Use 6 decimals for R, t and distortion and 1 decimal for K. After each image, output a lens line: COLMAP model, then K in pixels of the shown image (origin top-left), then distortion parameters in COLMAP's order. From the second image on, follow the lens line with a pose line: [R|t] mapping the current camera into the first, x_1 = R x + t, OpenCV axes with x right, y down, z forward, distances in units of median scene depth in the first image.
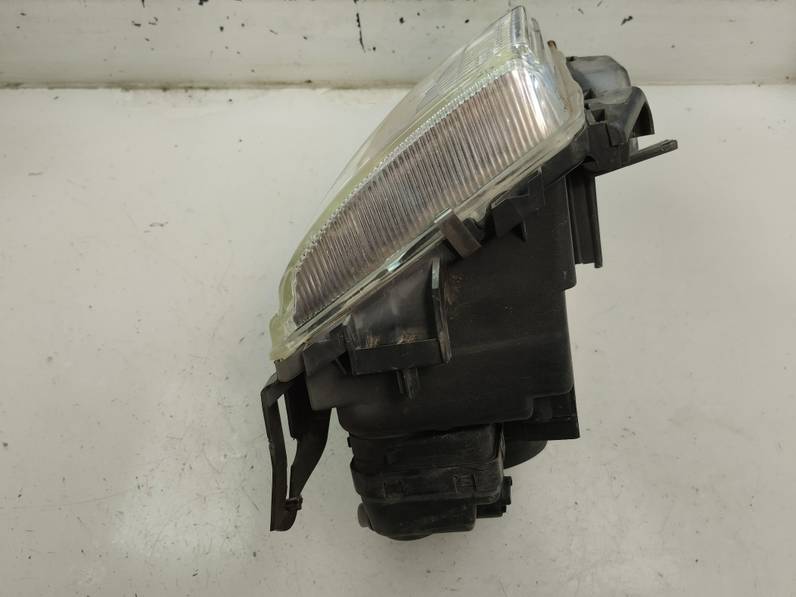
lens RADIAL K [[669.5, 0, 398.0], [0, 669.5, 298.5], [0, 0, 1]] dist [0.068445, -0.119365]
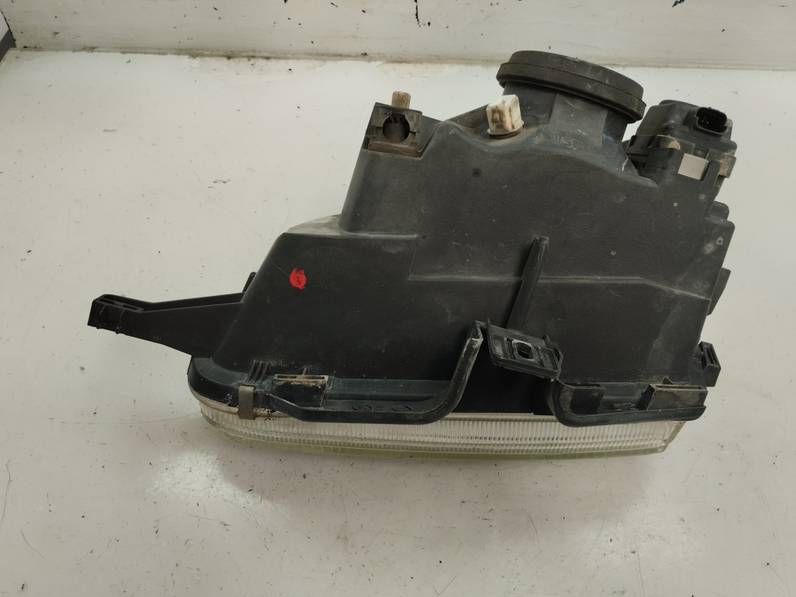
lens RADIAL K [[669.5, 0, 398.0], [0, 669.5, 298.5], [0, 0, 1]] dist [0.068445, -0.119365]
pose [[0.997690, 0.046148, -0.049858, -0.011665], [-0.045474, 0.998859, 0.014577, 0.039678], [0.050474, -0.012276, 0.998650, -0.045994]]
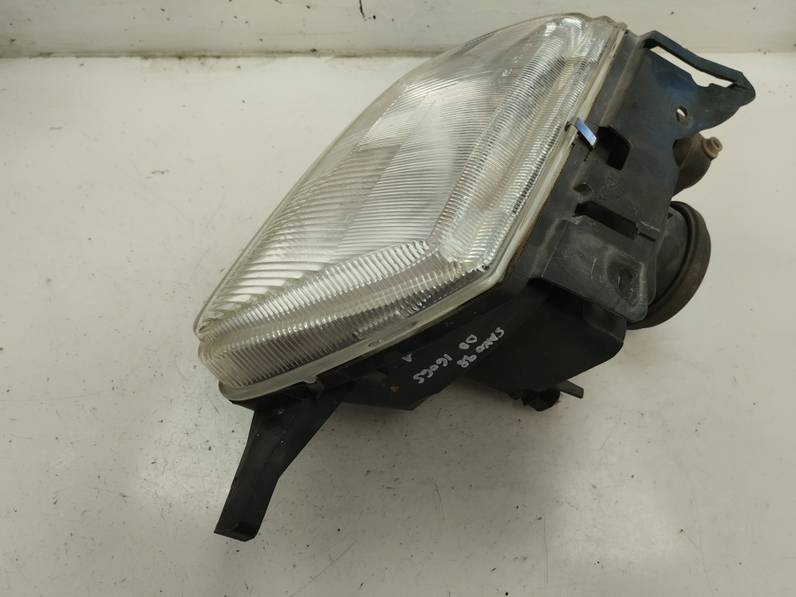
lens RADIAL K [[669.5, 0, 398.0], [0, 669.5, 298.5], [0, 0, 1]] dist [0.068445, -0.119365]
pose [[0.995875, 0.020186, -0.088467, 0.104705], [-0.022075, 0.999548, -0.020425, 0.089046], [0.088015, 0.022294, 0.995870, -0.033565]]
